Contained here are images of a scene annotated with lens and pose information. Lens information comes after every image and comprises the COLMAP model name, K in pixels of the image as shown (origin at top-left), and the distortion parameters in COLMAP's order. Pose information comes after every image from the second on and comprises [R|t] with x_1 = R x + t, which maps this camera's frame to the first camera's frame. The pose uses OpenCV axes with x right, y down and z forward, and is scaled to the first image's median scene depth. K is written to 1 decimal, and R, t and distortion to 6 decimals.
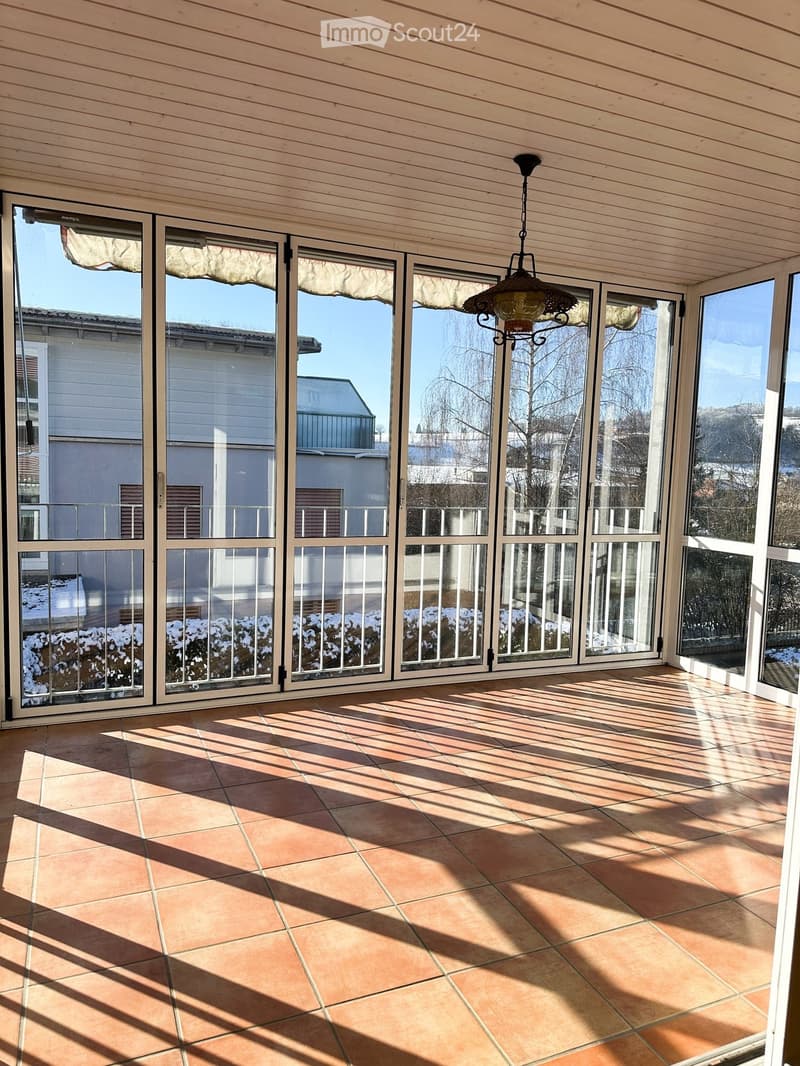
lens RADIAL K [[757.1, 0, 399.1], [0, 757.1, 533.3], [0, 0, 1]] dist [0.030817, -0.031248]
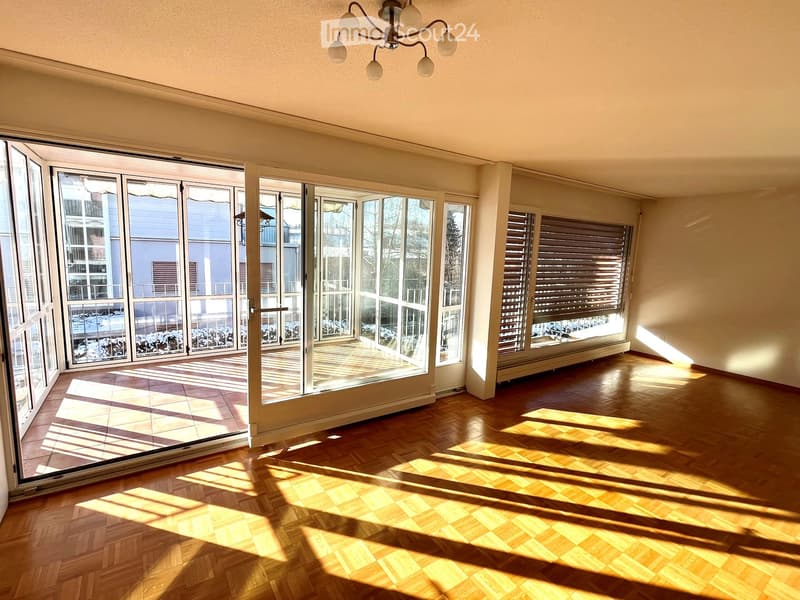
lens RADIAL K [[382.8, 0, 401.2], [0, 382.8, 301.5], [0, 0, 1]] dist [-0.002861, 0.000675]
pose [[0.981046, -0.020609, 0.192677, 0.332357], [0.010441, 0.998506, 0.053639, -0.041469], [-0.193495, -0.050610, 0.979795, -0.451926]]
